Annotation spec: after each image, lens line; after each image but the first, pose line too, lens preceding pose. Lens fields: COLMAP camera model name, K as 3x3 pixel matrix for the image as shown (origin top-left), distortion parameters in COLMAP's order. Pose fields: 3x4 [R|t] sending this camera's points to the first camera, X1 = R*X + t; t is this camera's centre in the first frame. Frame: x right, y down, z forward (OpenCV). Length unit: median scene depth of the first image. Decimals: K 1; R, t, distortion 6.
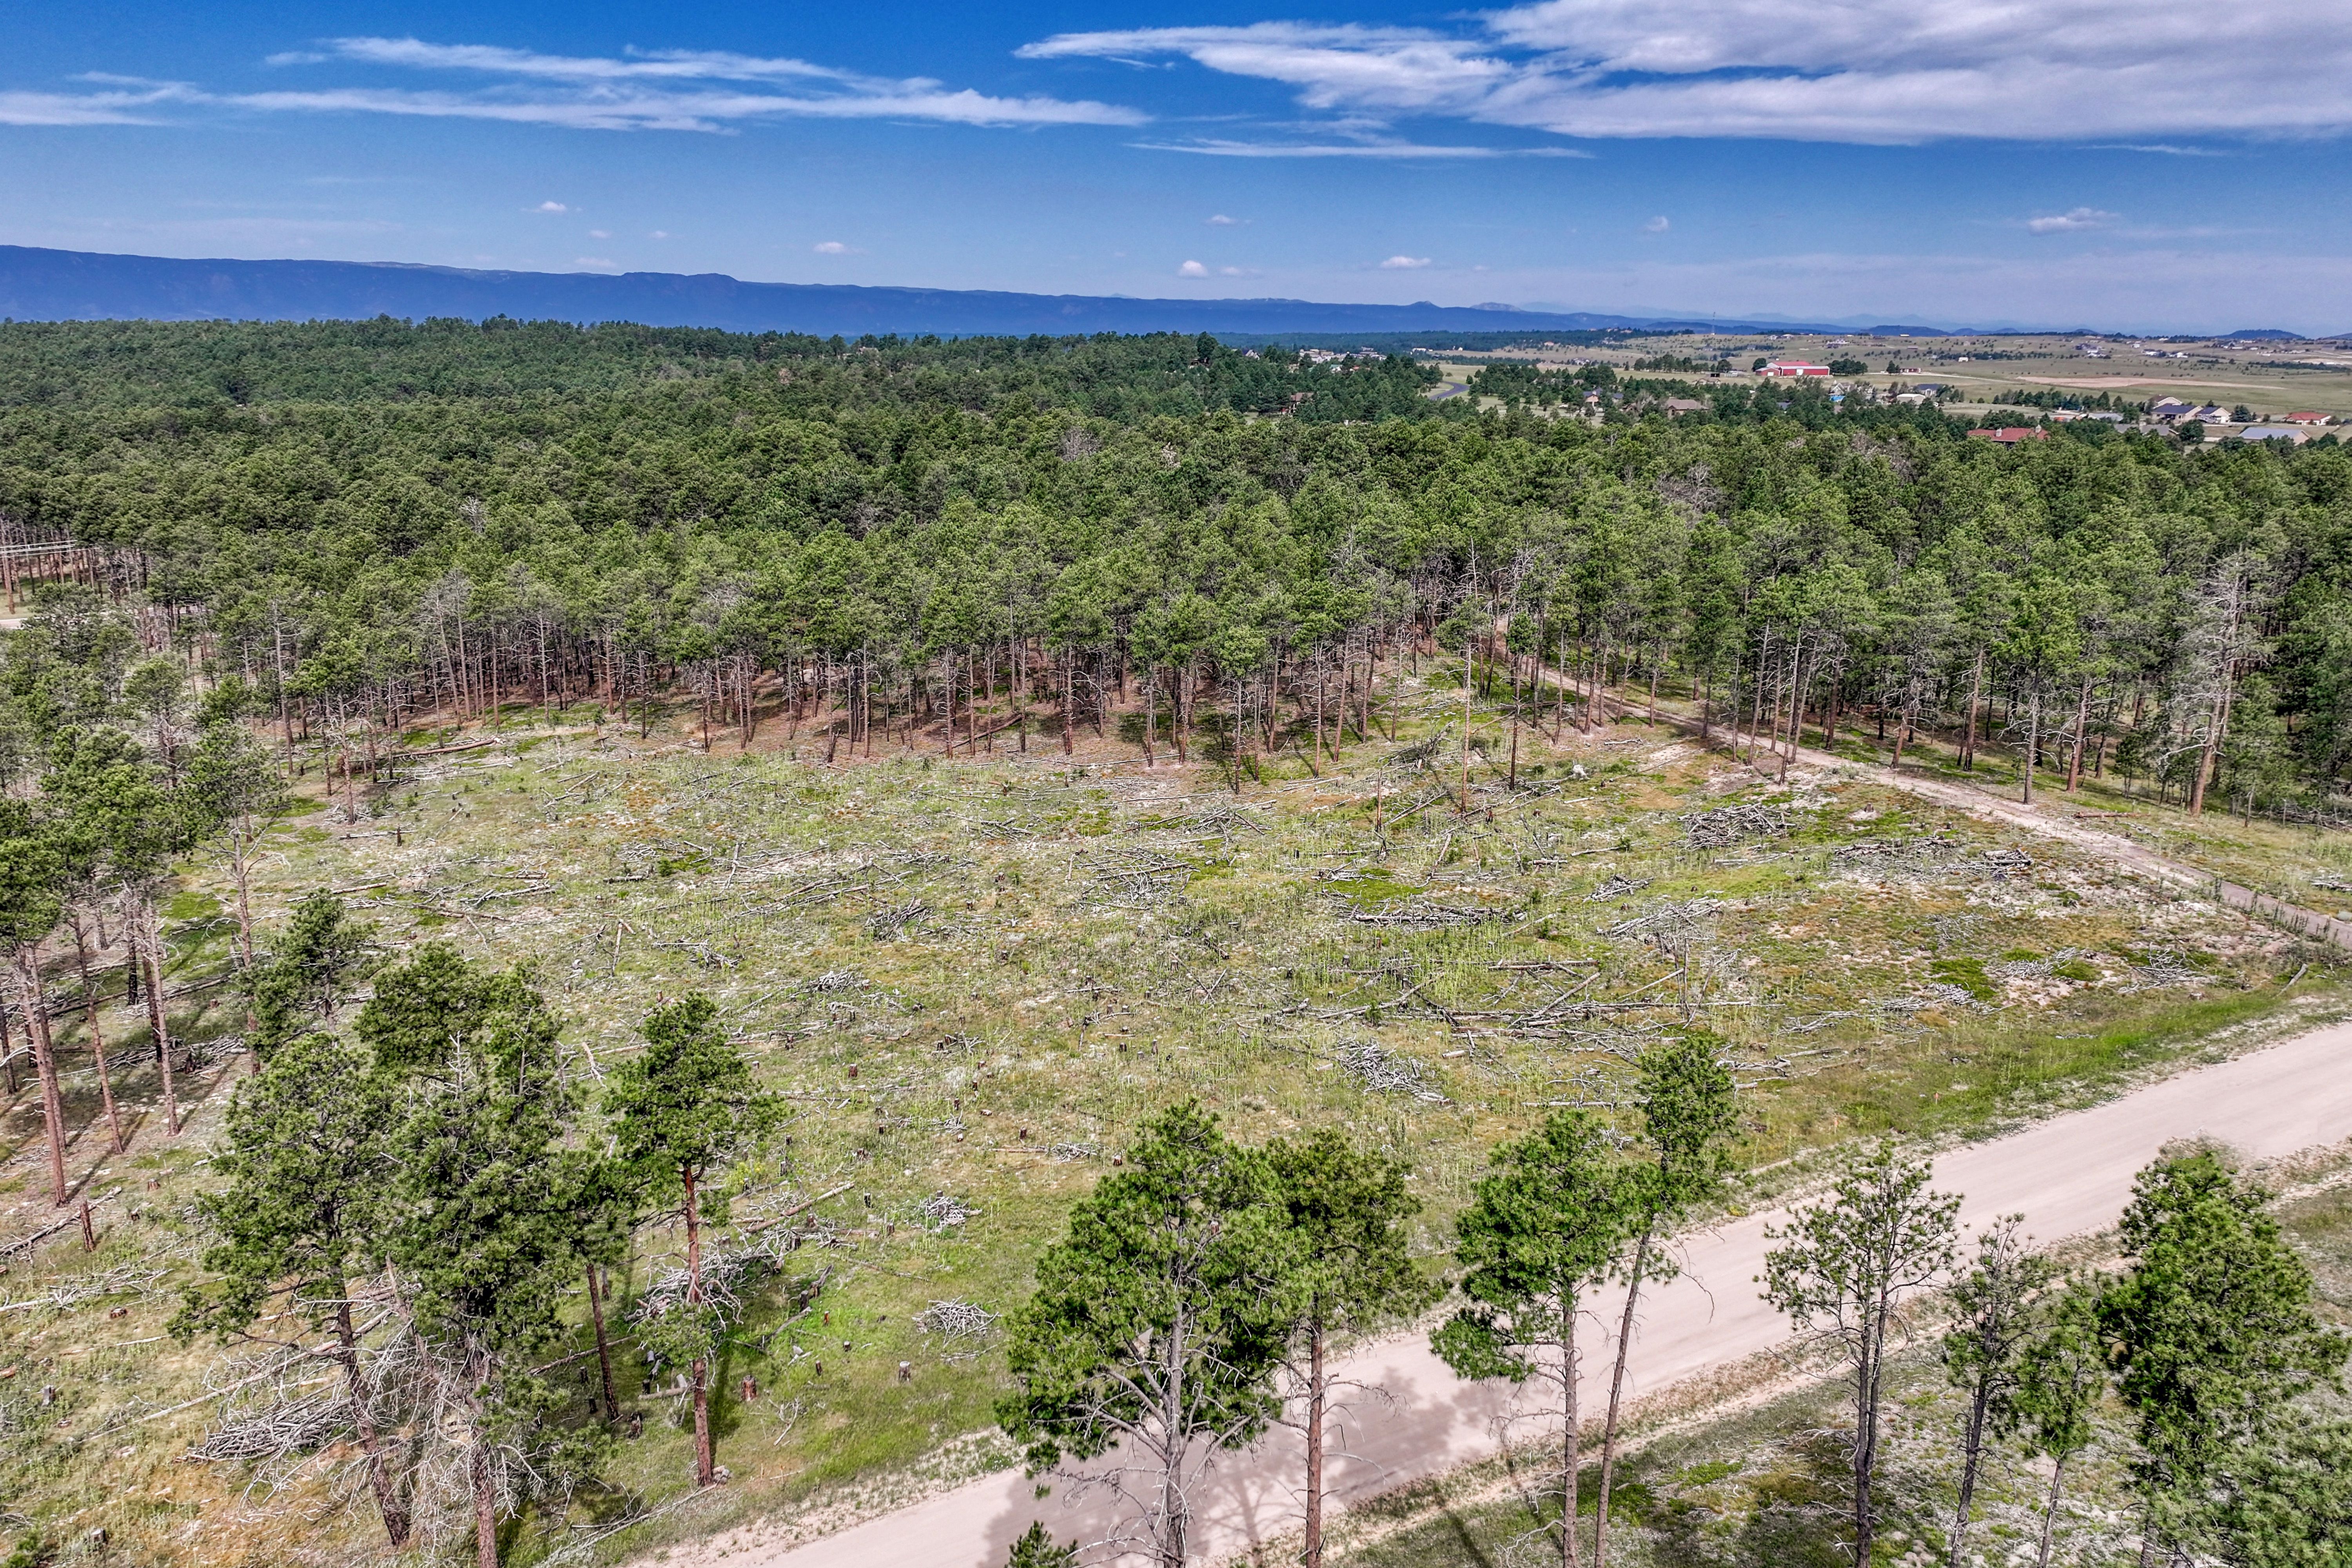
lens RADIAL K [[1939.6, 0, 1174.0], [0, 1939.6, 791.5], [0, 0, 1]] dist [0.143763, -0.123813]
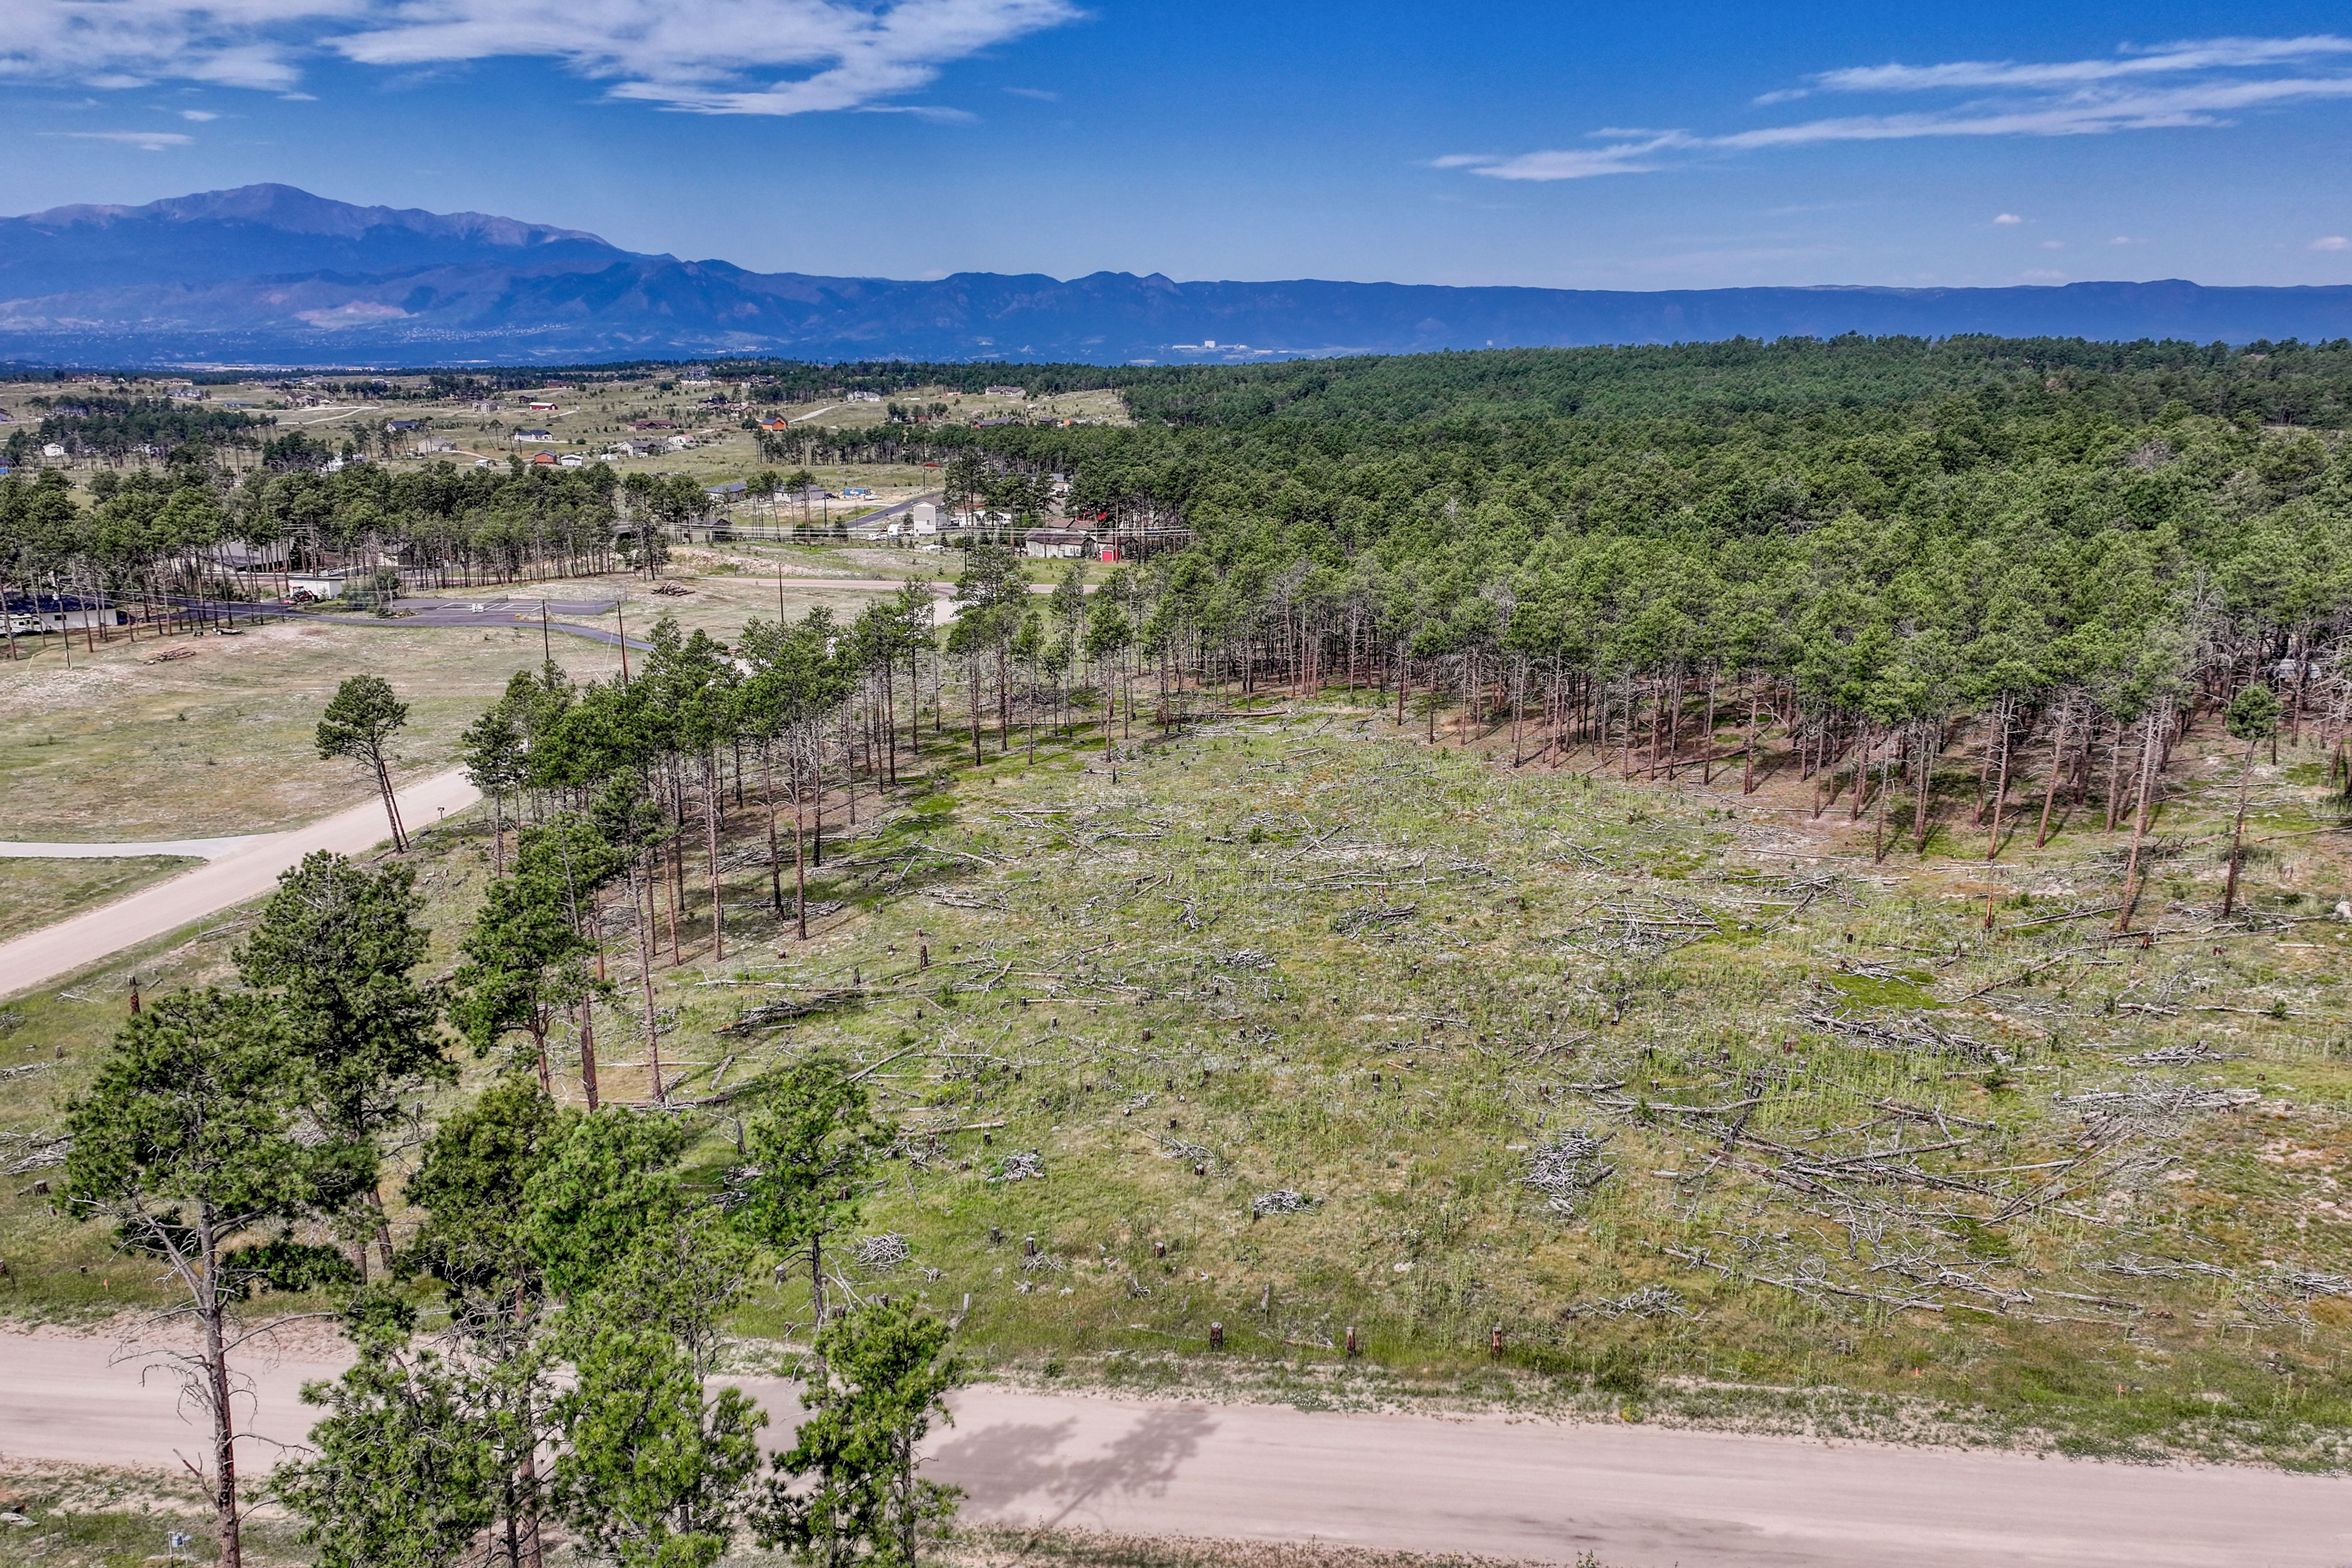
lens RADIAL K [[1911.9, 0, 1198.0], [0, 1911.9, 804.6], [0, 0, 1]] dist [0.160007, -0.156112]
pose [[0.771826, 0.146252, -0.618785, 0.309334], [-0.146534, 0.987904, 0.050719, -0.022429], [0.618719, 0.051527, 0.783921, 0.136076]]
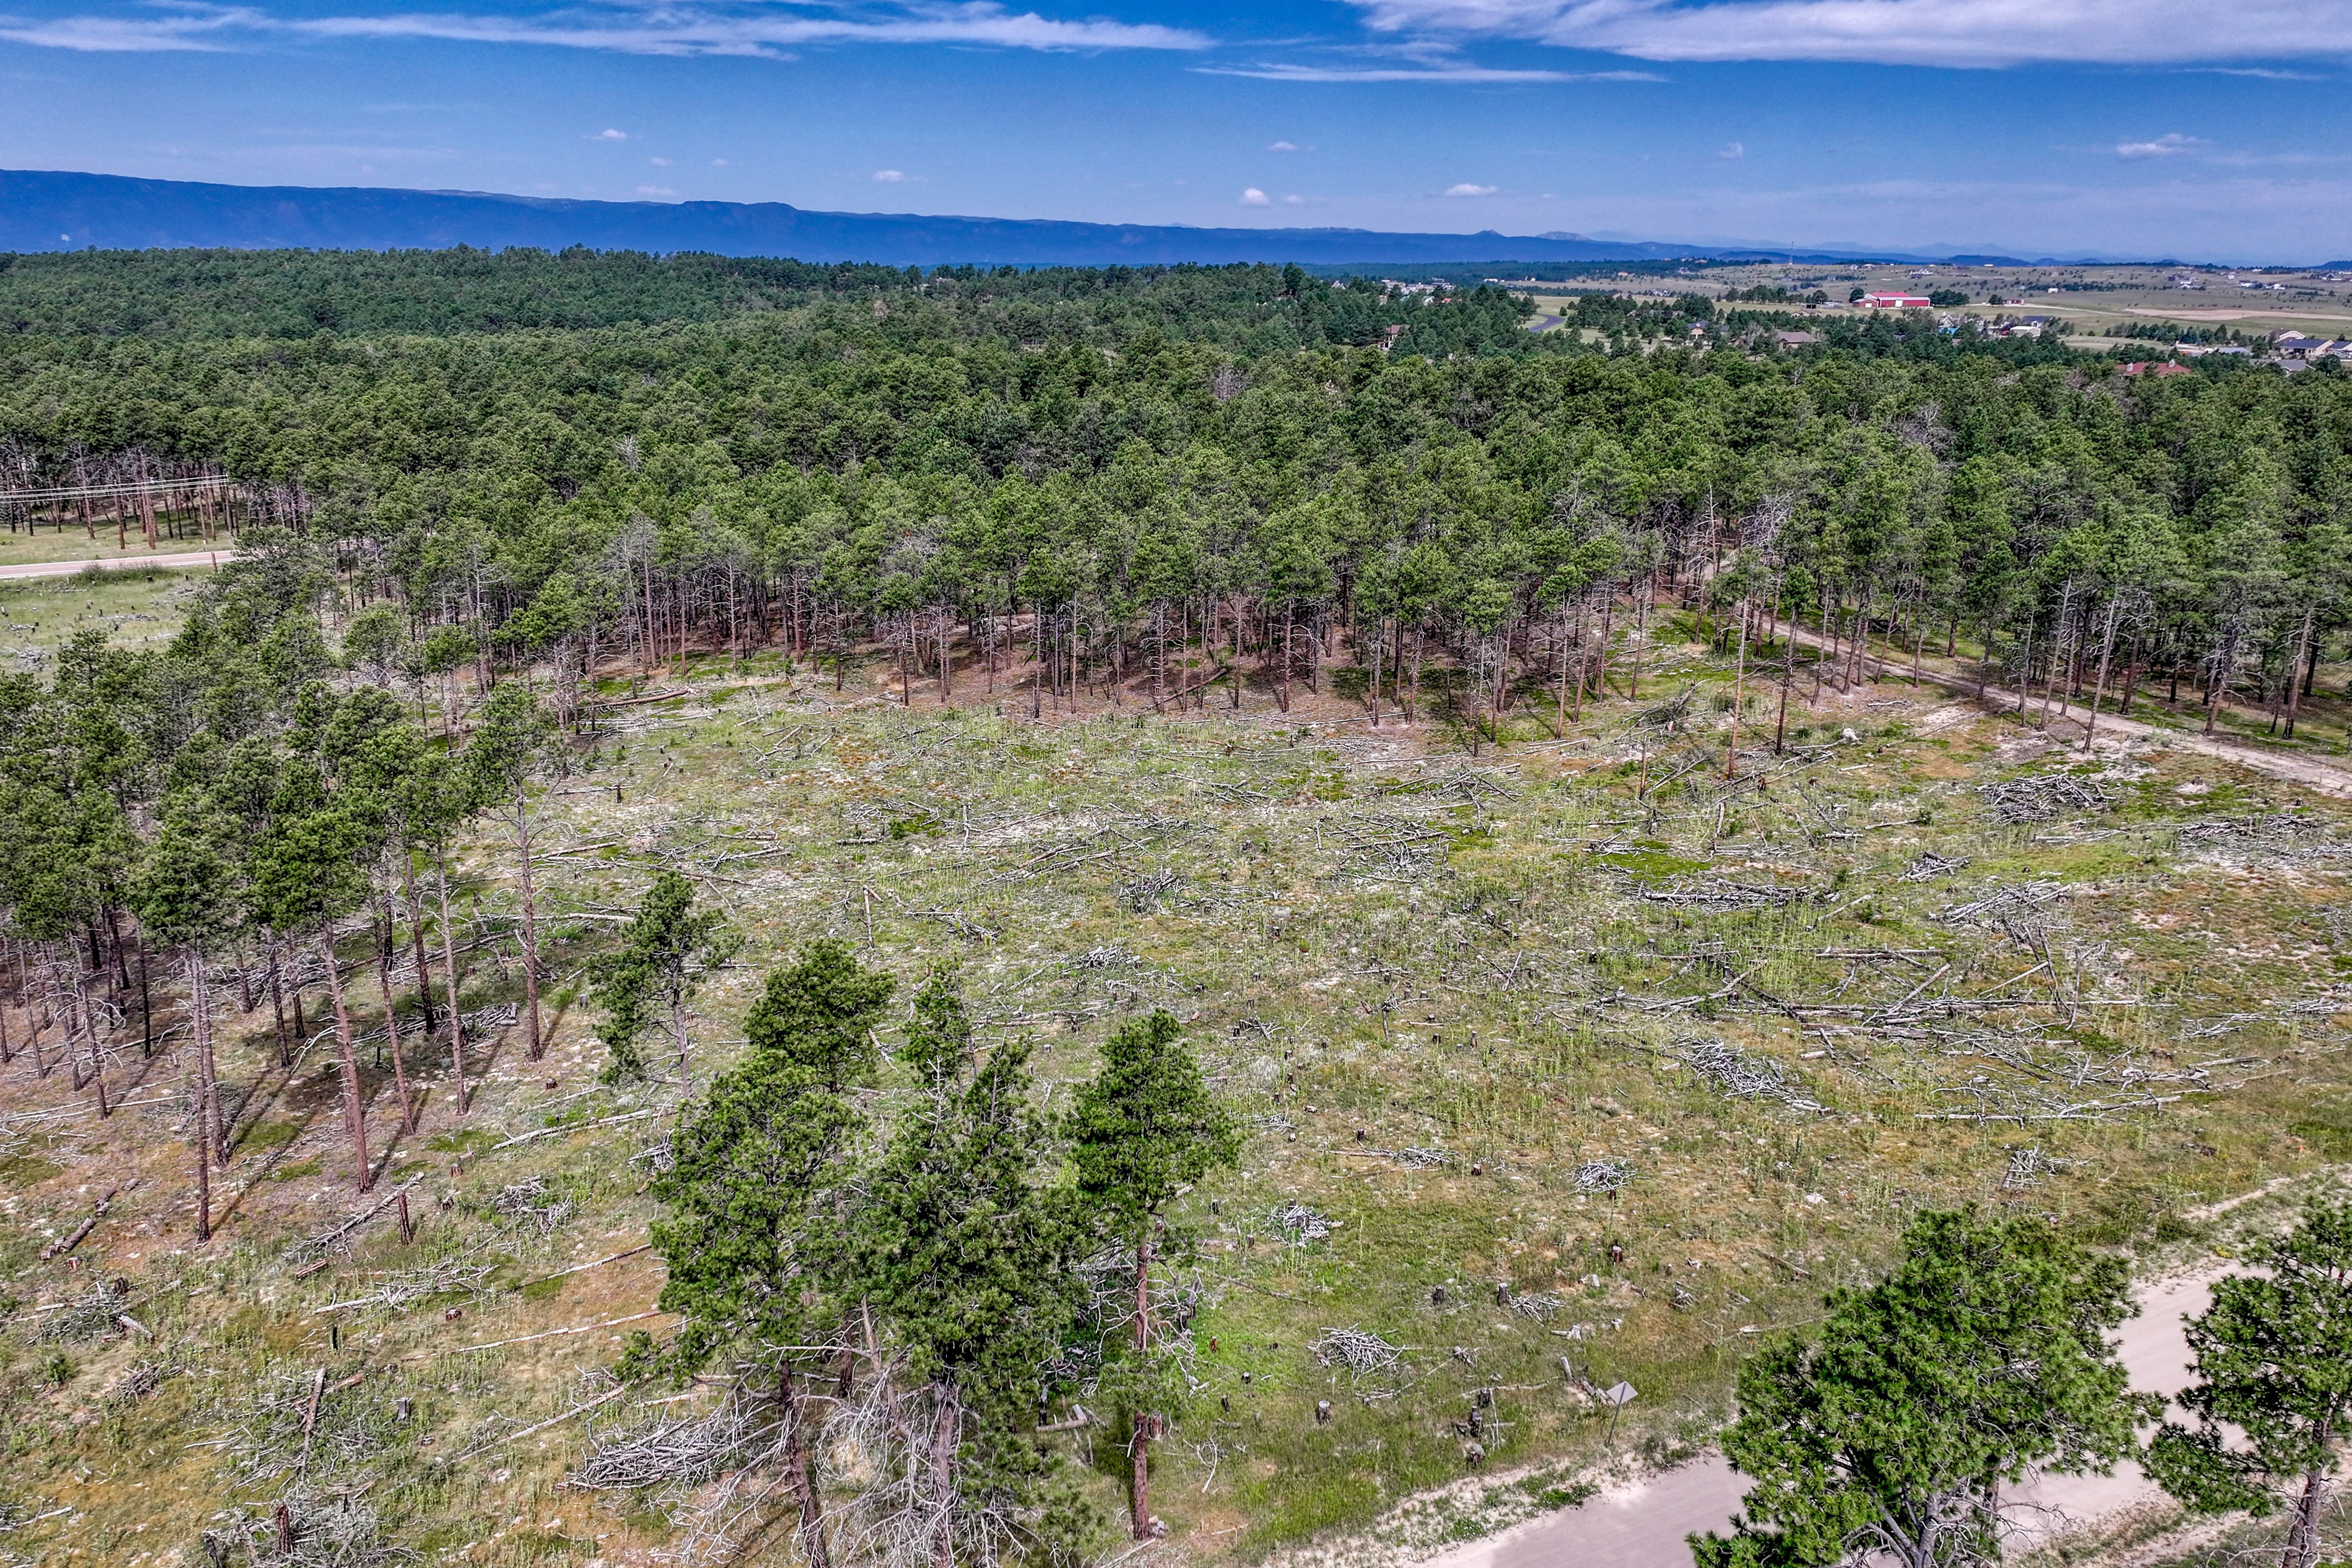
lens RADIAL K [[1931.0, 0, 1163.7], [0, 1931.0, 799.9], [0, 0, 1]] dist [0.148942, -0.136812]
pose [[0.999571, 0.009819, -0.027601, -0.088580], [-0.008765, 0.999238, 0.038031, -0.011535], [0.027954, -0.037772, 0.998895, 0.044818]]
